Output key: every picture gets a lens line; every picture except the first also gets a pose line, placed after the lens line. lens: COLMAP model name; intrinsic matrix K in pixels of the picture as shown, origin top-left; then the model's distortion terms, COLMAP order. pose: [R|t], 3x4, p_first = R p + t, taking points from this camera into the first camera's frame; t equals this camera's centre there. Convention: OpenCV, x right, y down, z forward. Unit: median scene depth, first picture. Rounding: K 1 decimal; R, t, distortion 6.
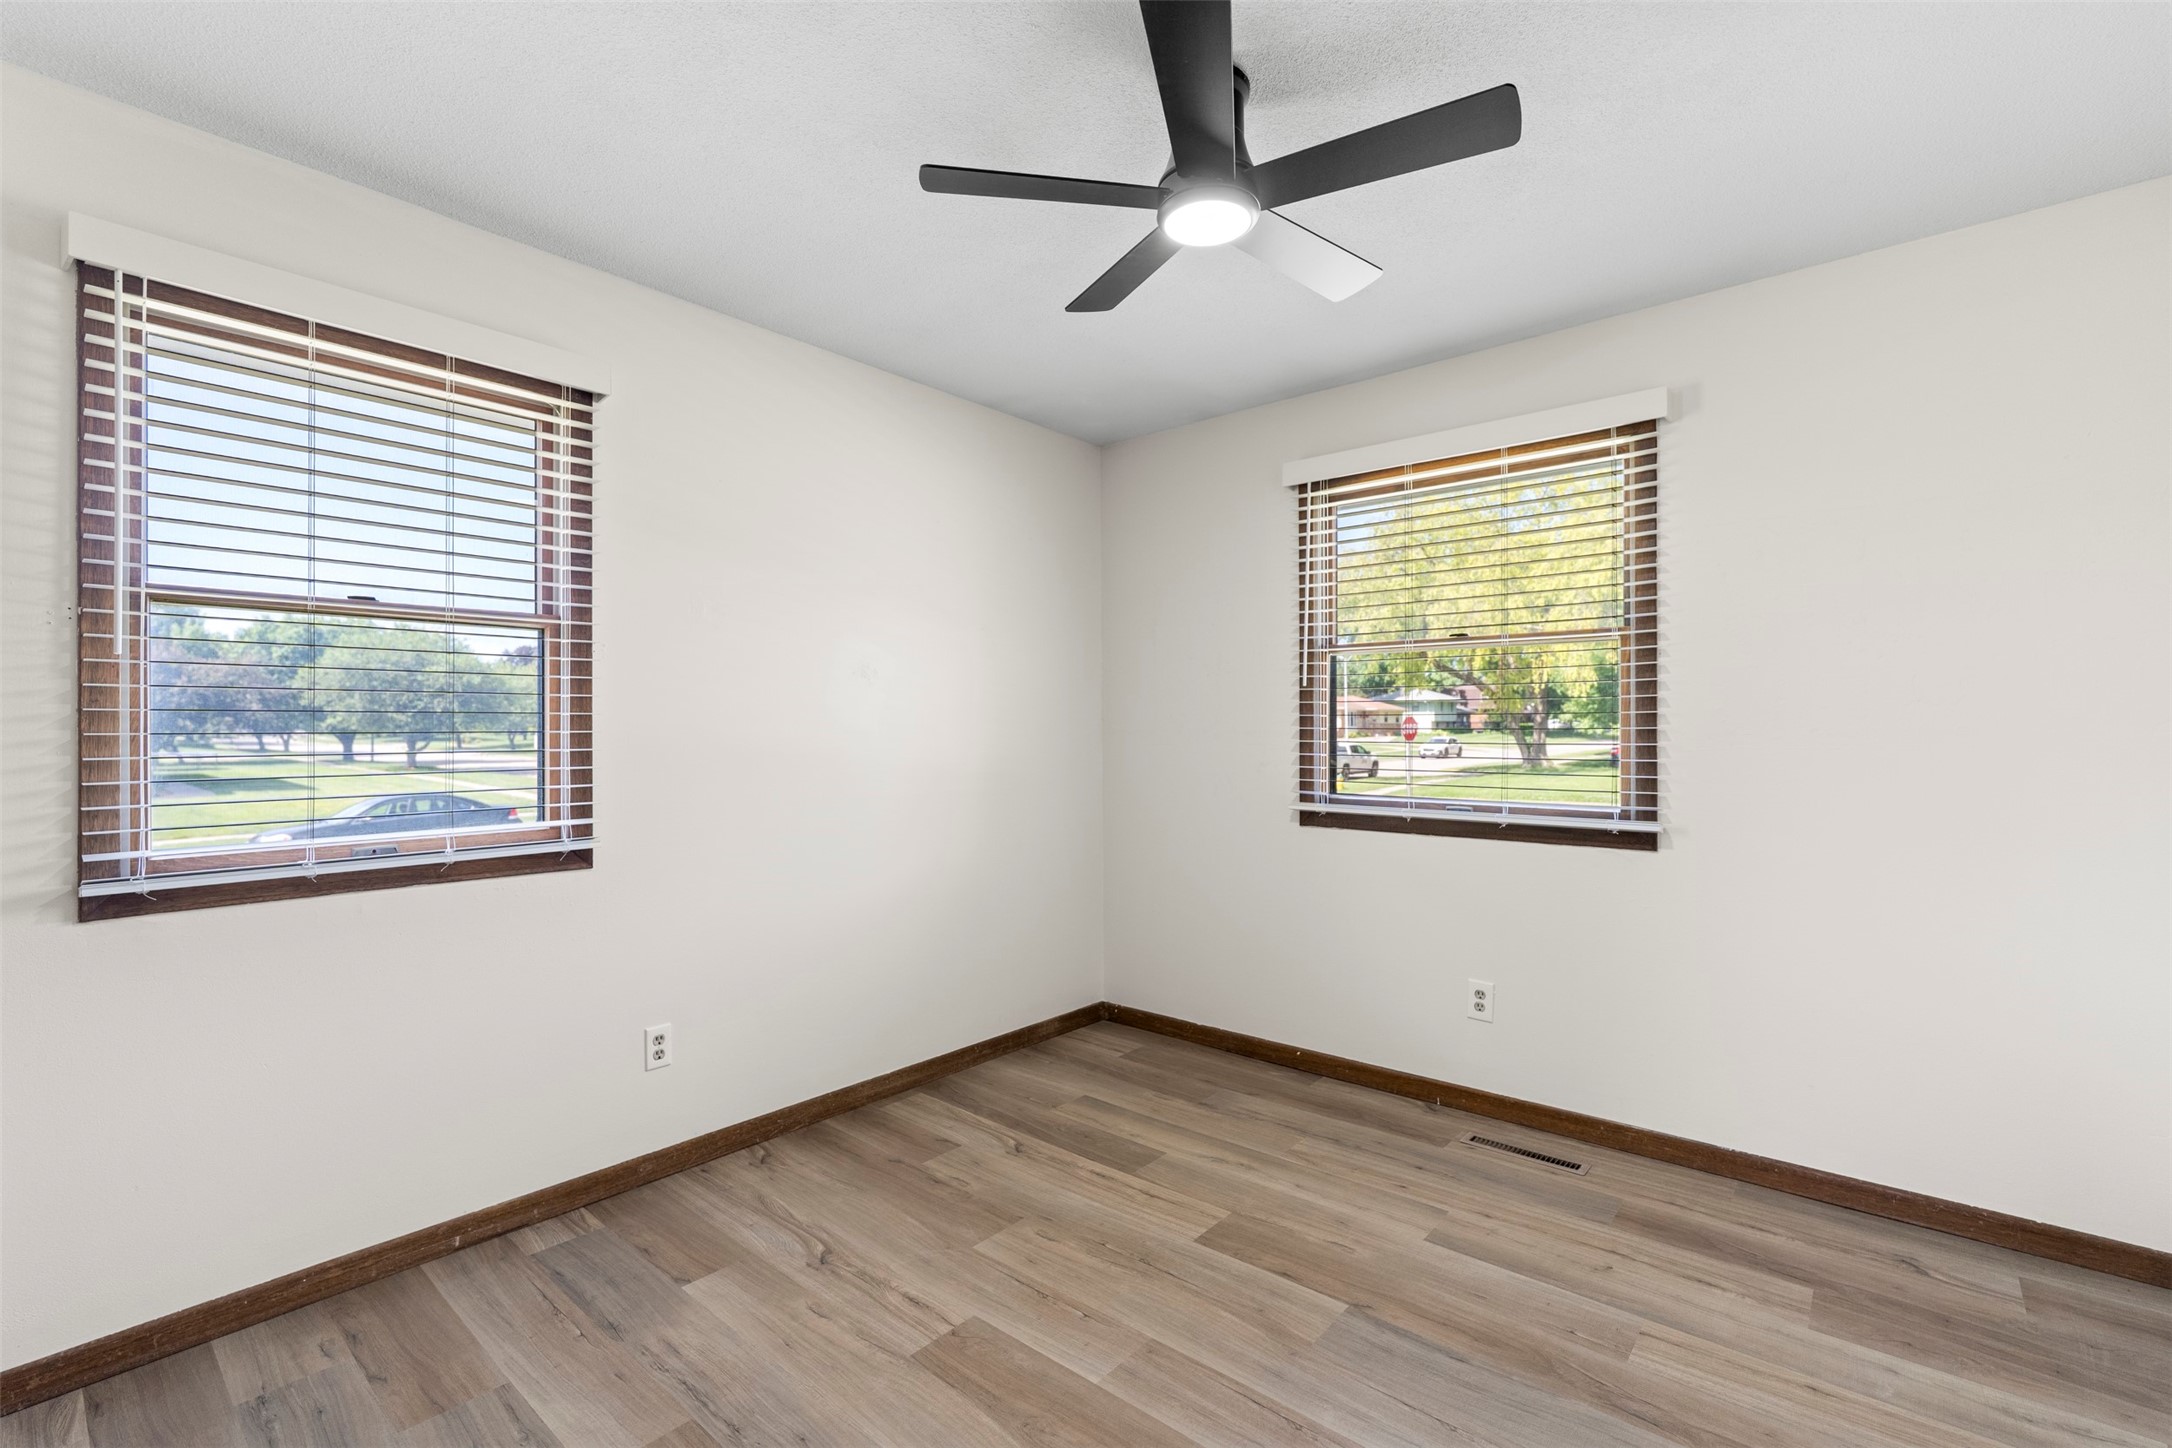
lens RADIAL K [[954.4, 0, 1097.4], [0, 954.4, 724.6], [0, 0, 1]] dist [-0.004182, -0.000350]
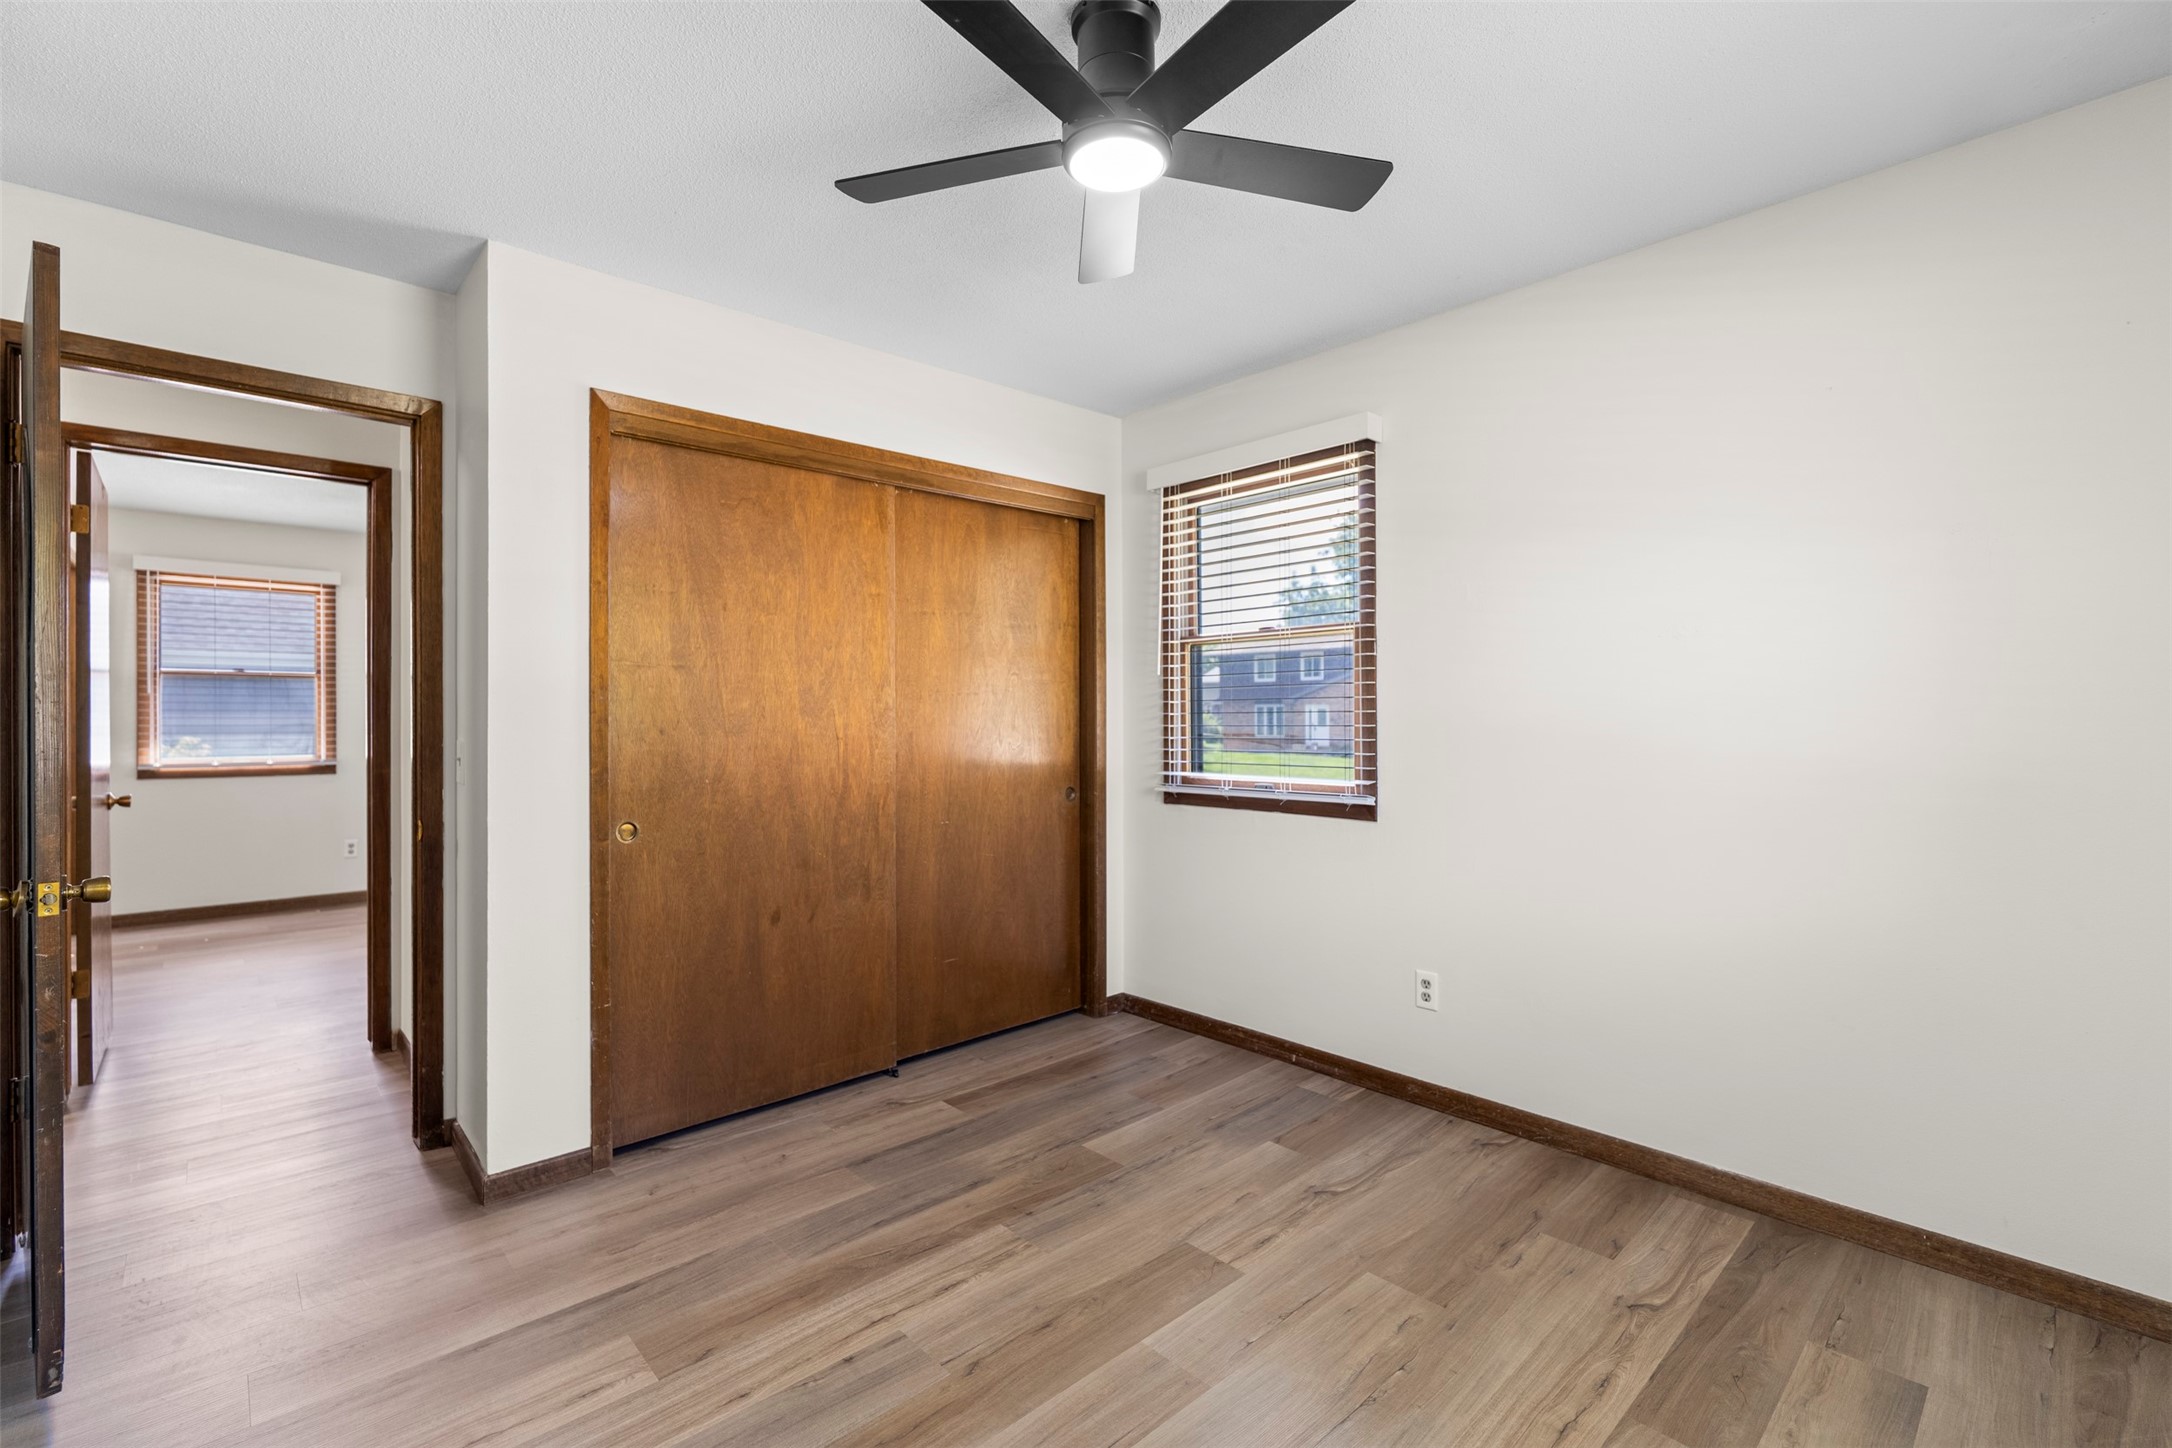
lens RADIAL K [[954.4, 0, 1097.4], [0, 954.4, 724.6], [0, 0, 1]] dist [-0.004182, -0.000350]
pose [[-0.119918, 0.003692, -0.992777, 0.762366], [0.004319, 0.999986, 0.003197, 0.019943], [0.992774, -0.003905, -0.119933, 0.811900]]
